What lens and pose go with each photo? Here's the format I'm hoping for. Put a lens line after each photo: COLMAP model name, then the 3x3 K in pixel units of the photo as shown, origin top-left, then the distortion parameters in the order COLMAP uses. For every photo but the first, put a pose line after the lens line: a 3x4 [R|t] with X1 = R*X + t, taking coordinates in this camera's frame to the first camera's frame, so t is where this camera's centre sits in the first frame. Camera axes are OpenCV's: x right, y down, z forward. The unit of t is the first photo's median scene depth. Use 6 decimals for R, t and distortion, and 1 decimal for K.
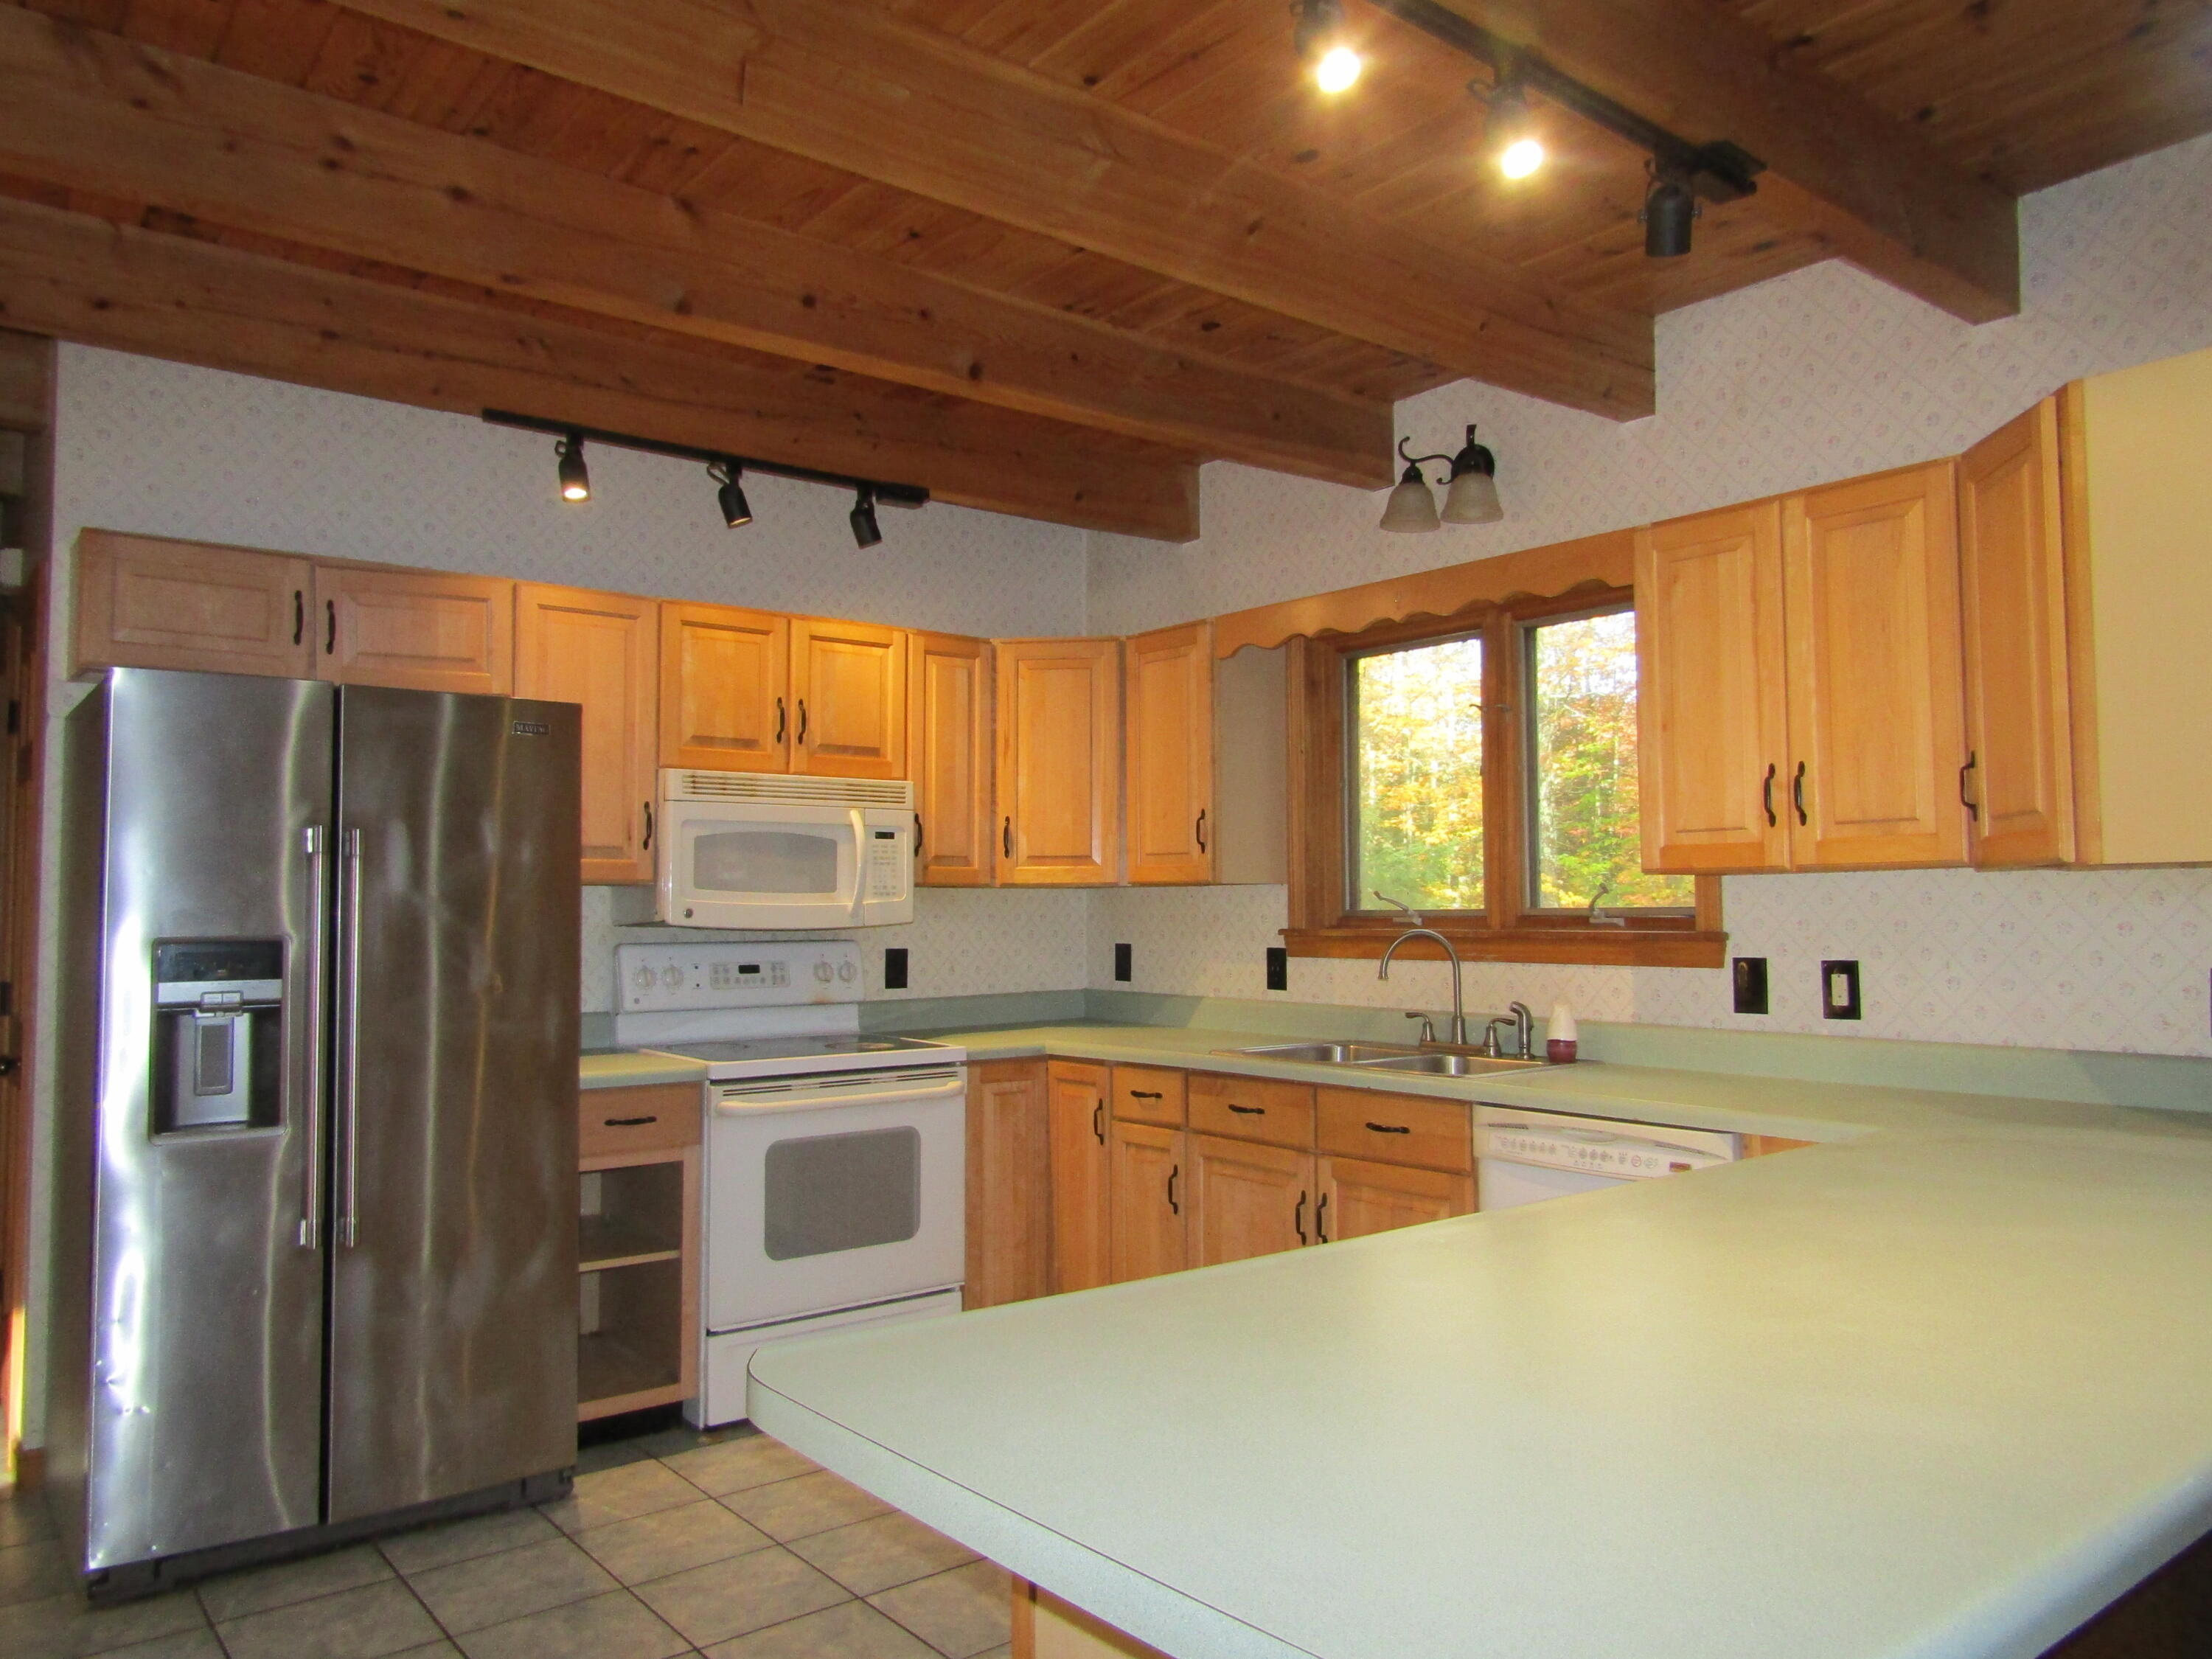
lens RADIAL K [[1575.9, 0, 1097.7], [0, 1575.9, 833.1], [0, 0, 1]] dist [0.051241, 0.000088]
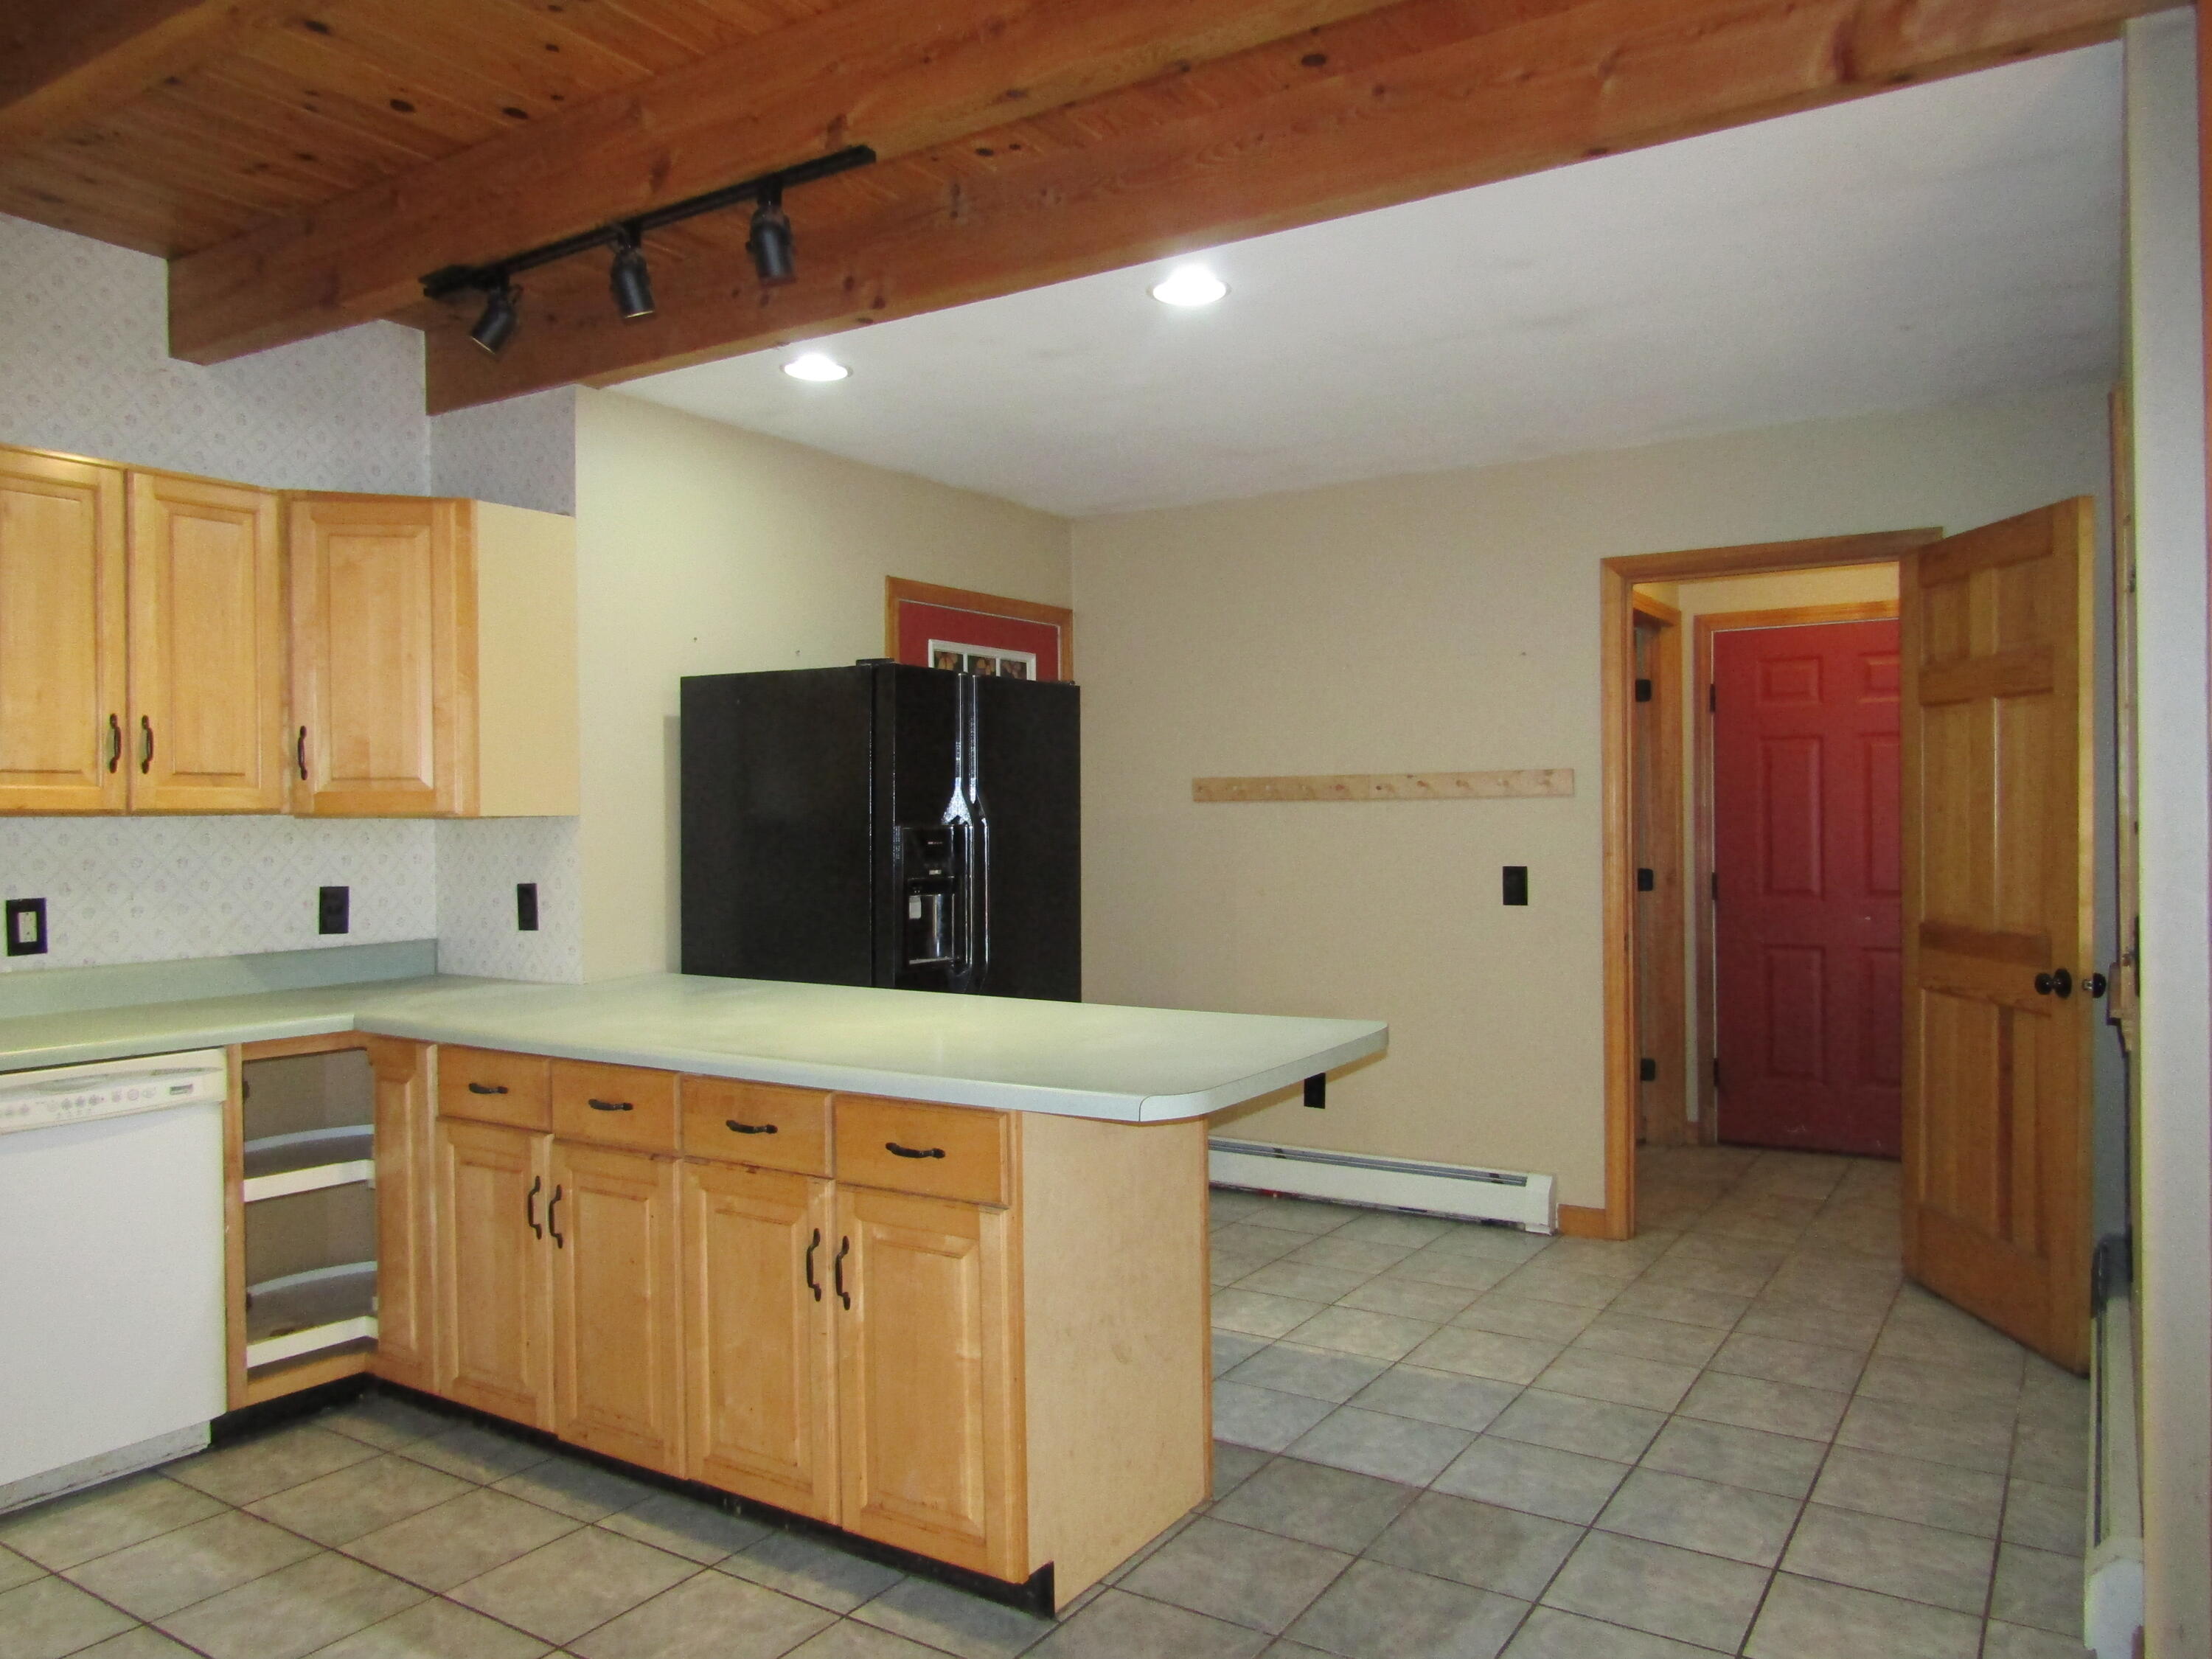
lens RADIAL K [[1575.9, 0, 1097.6], [0, 1575.9, 829.2], [0, 0, 1]] dist [0.051241, 0.000088]
pose [[-0.333426, 0.011564, 0.942705, -0.831544], [-0.035254, 0.999072, -0.024725, 0.039075], [-0.942117, -0.041478, -0.332709, 0.756313]]
